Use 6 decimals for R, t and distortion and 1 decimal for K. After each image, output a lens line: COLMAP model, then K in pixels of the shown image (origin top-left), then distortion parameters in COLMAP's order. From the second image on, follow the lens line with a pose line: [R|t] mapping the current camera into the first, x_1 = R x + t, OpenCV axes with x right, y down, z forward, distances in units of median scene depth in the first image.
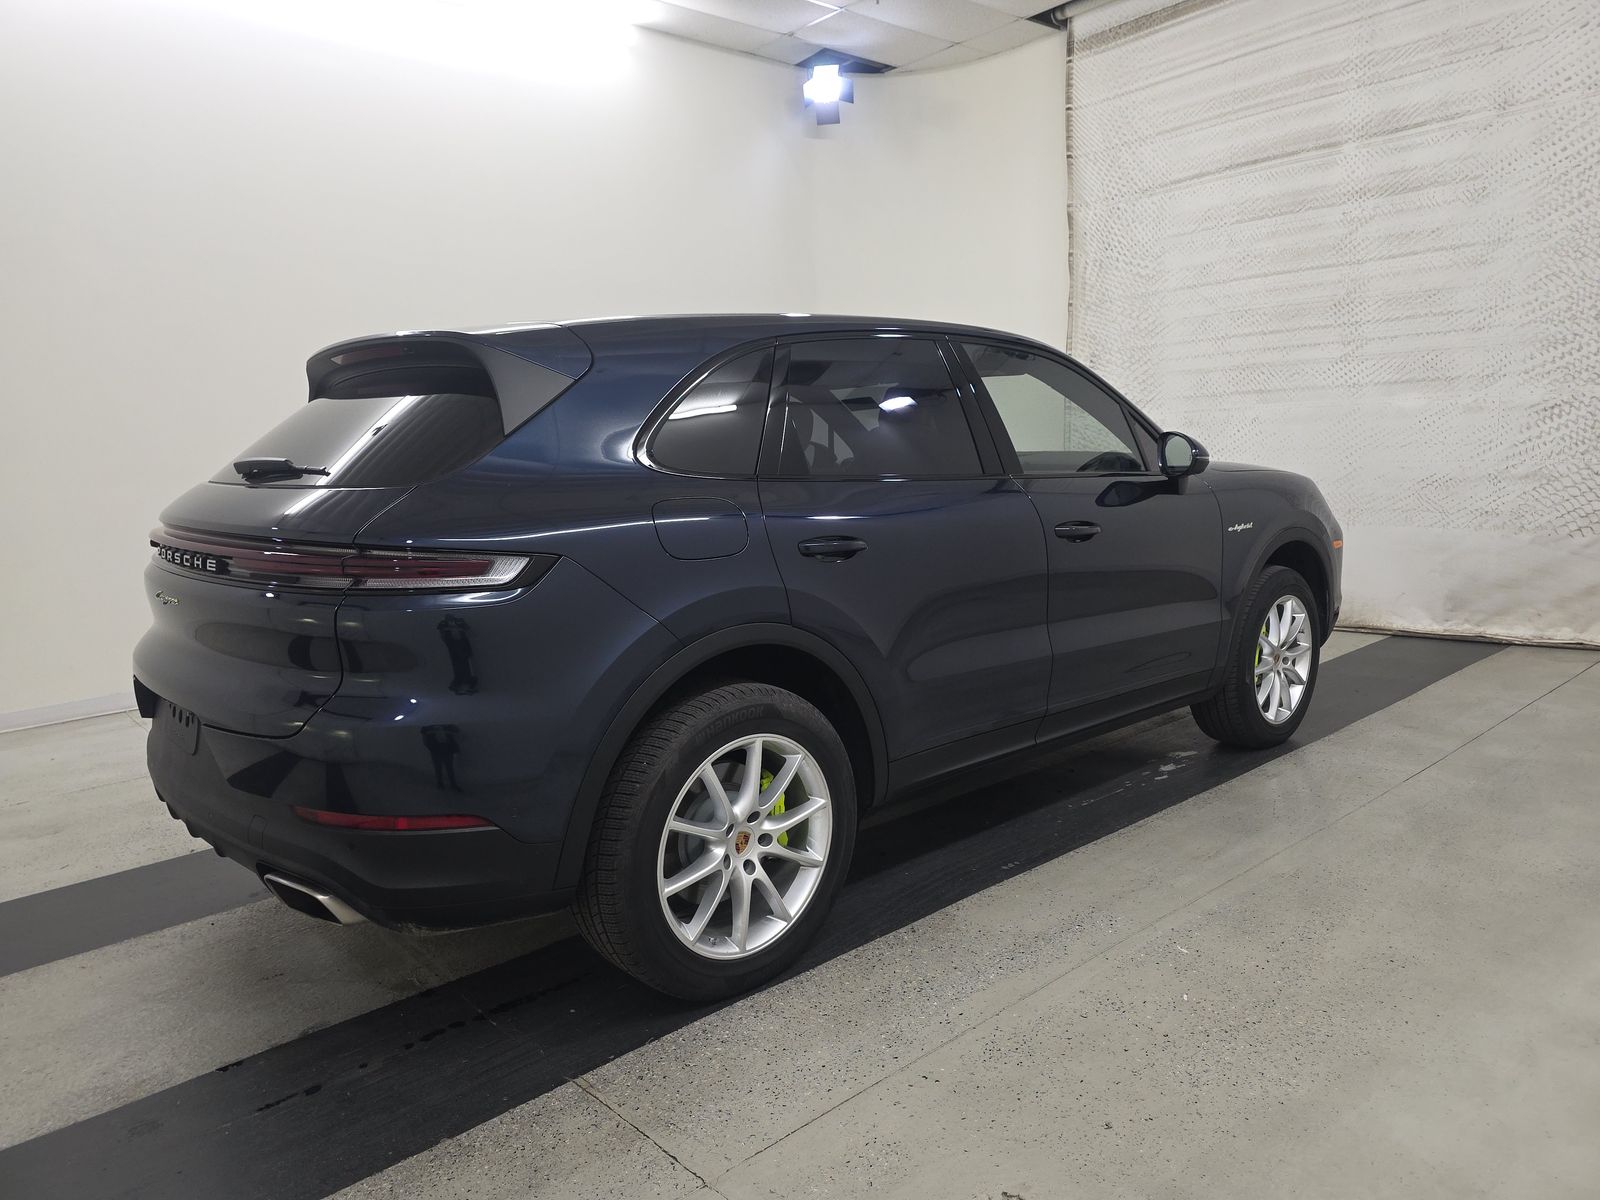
lens RADIAL K [[1067.3, 0, 800.0], [0, 1067.3, 600.0], [0, 0, 1]] dist [-0.015942, -0.004621]
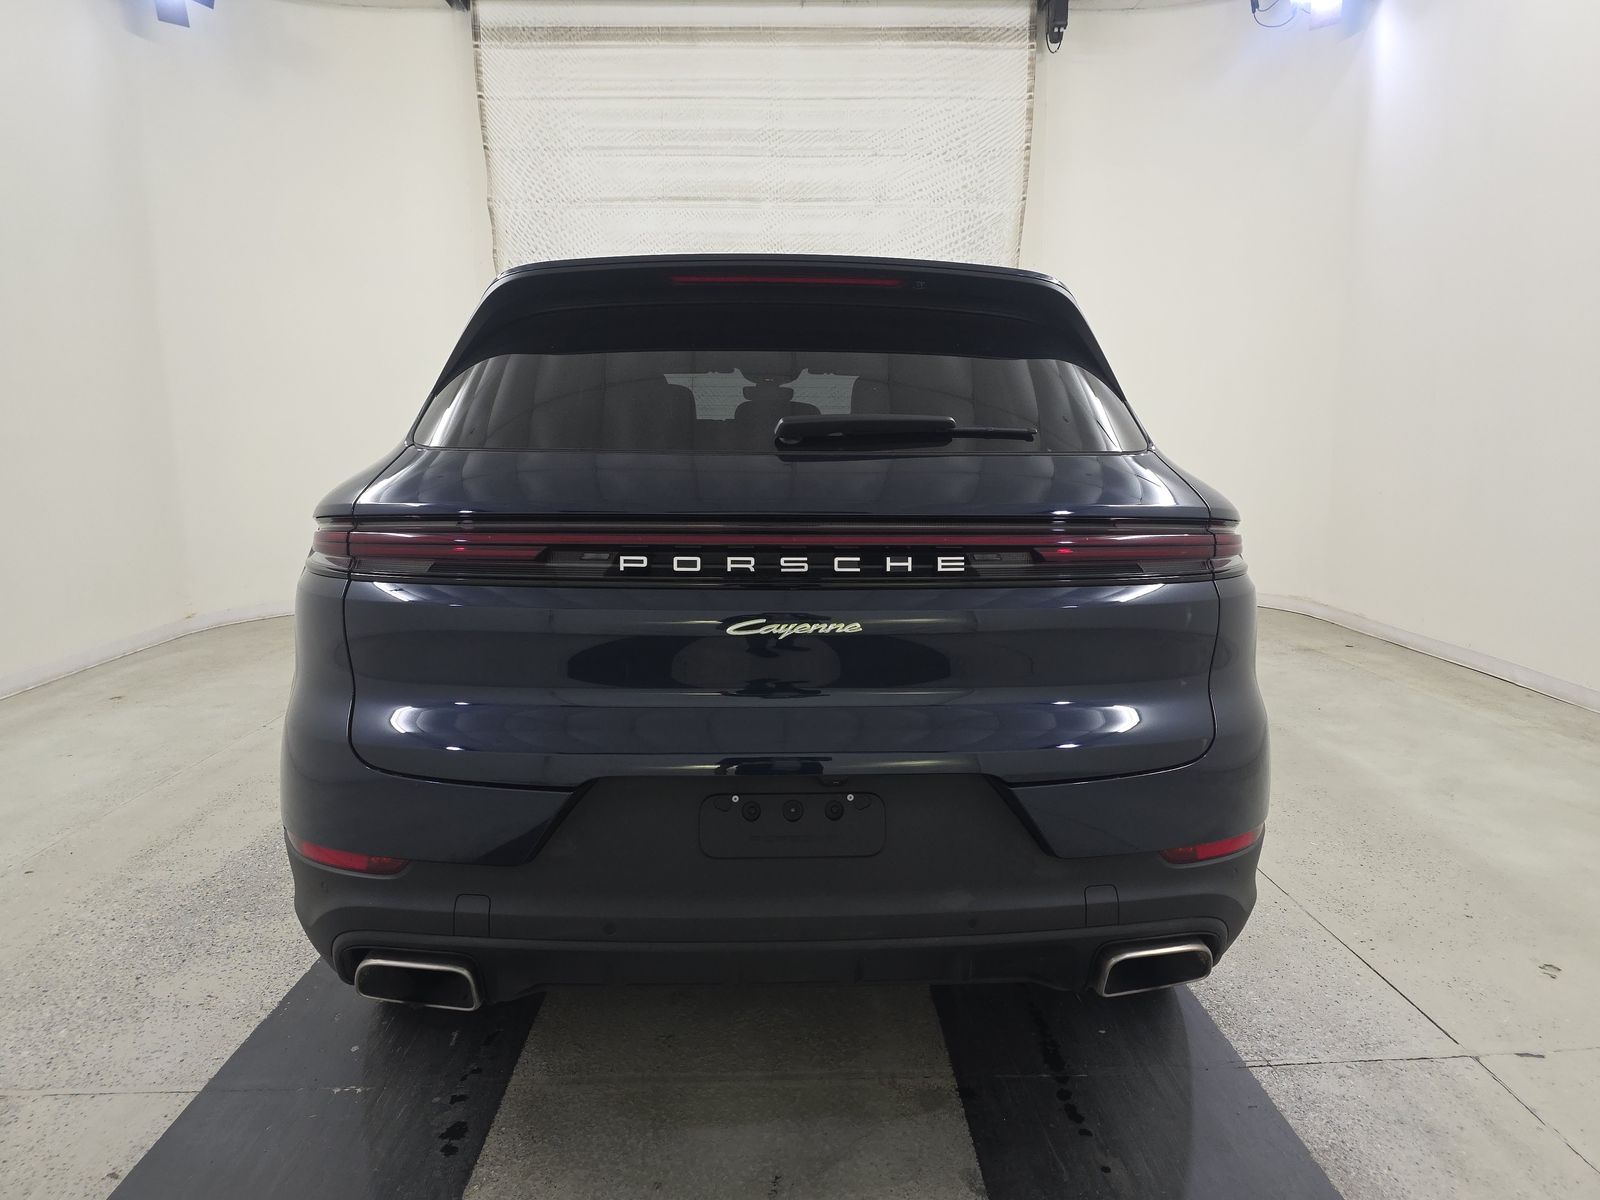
lens RADIAL K [[1075.1, 0, 800.0], [0, 1075.1, 600.0], [0, 0, 1]] dist [0.002721, -0.002622]
pose [[0.636953, -0.069888, 0.767728, -0.381475], [0.084256, 0.996227, 0.020785, -0.009211], [-0.766284, 0.051447, 0.640438, 0.209574]]
